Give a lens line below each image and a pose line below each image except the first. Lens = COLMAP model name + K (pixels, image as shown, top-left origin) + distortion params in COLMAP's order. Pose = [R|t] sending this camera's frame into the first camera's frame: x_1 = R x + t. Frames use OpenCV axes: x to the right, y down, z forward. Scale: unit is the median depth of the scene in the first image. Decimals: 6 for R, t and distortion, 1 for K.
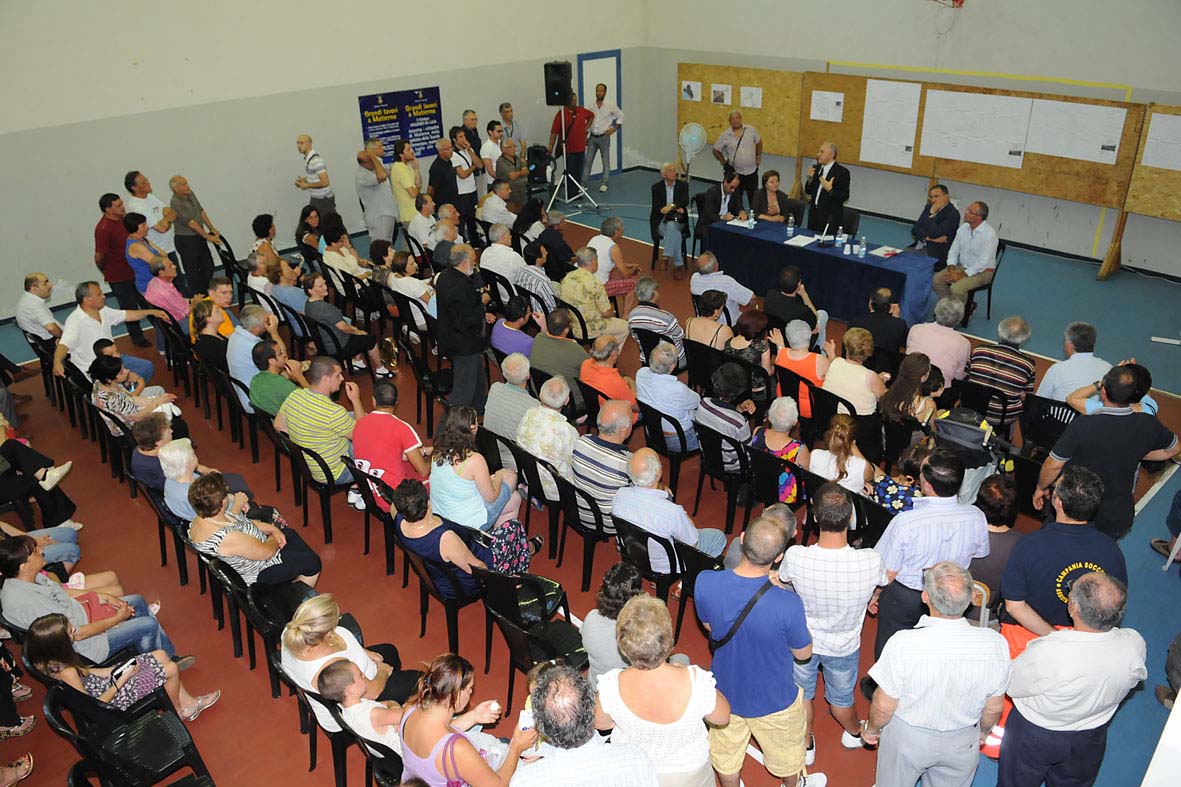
lens RADIAL K [[819.4, 0, 590.5], [0, 819.4, 393.5], [0, 0, 1]] dist [-0.004818, -0.003101]
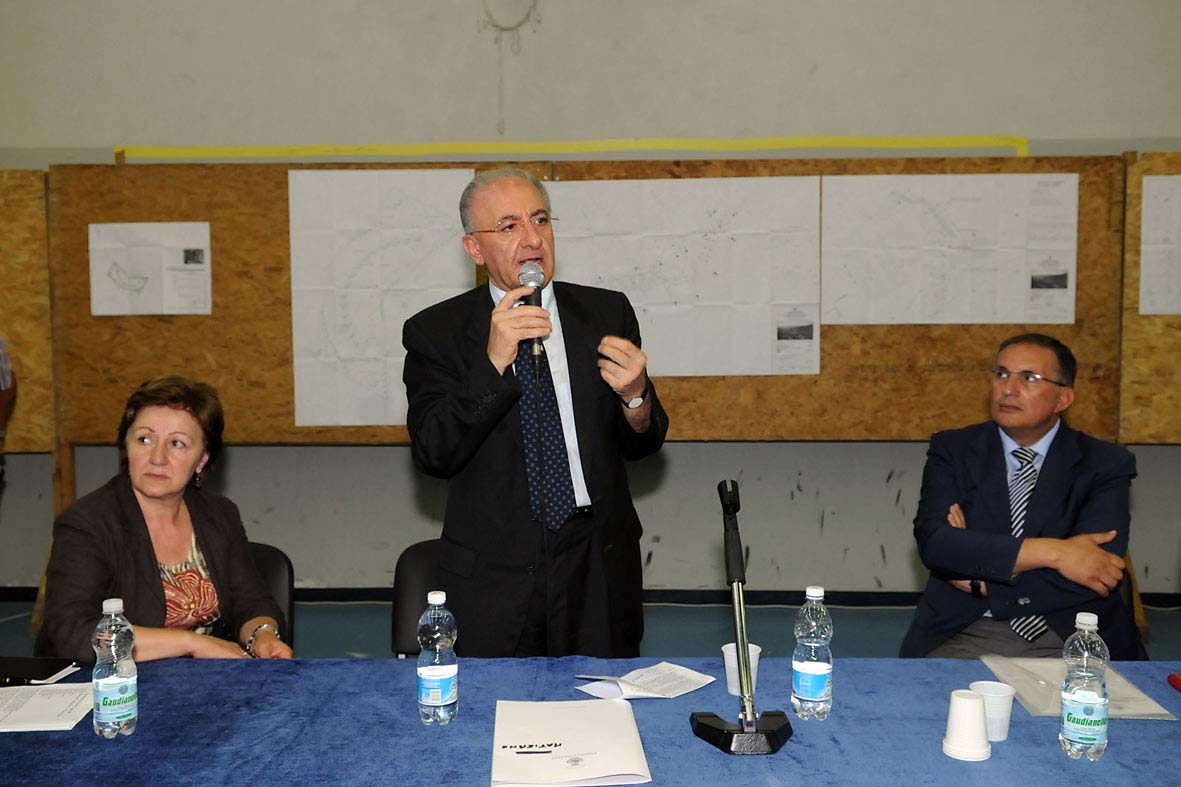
lens RADIAL K [[1019.2, 0, 590.5], [0, 1019.2, 393.5], [0, 0, 1]] dist [-0.003858, -0.003415]
pose [[0.682754, 0.005255, 0.730629, 0.134910], [0.324644, 0.893662, -0.309799, -0.151599], [-0.654563, 0.448711, 0.608446, 0.734718]]
